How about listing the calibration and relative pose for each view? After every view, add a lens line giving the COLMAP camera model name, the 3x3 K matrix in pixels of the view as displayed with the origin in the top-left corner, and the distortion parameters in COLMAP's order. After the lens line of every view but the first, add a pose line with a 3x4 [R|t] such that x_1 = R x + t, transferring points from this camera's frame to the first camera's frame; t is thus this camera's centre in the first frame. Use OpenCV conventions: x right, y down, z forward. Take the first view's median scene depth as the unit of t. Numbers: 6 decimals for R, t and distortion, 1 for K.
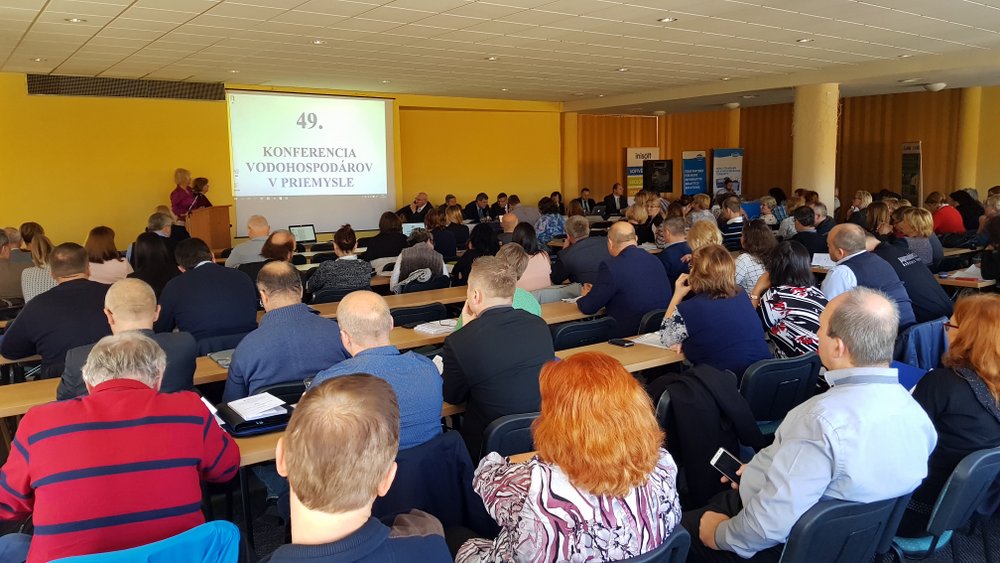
lens RADIAL K [[762.4, 0, 500.0], [0, 762.4, 281.5], [0, 0, 1]] dist [0.087120, -0.138176]
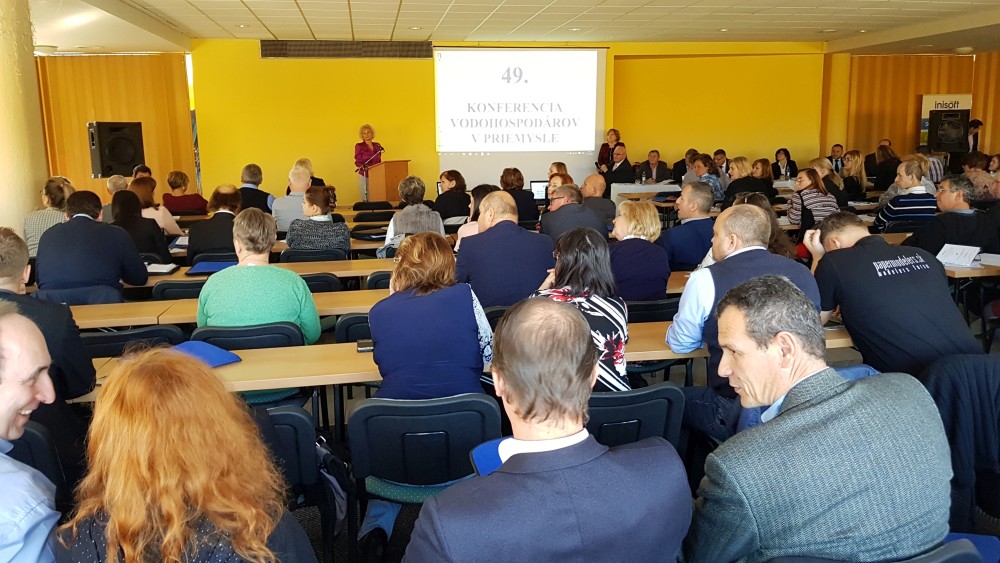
lens RADIAL K [[762.4, 0, 500.0], [0, 762.4, 281.5], [0, 0, 1]] dist [0.087120, -0.138176]
pose [[0.901845, 0.083836, -0.423849, 0.173436], [-0.059296, 0.995728, 0.070785, -0.013357], [0.427973, -0.038705, 0.902963, 0.090087]]
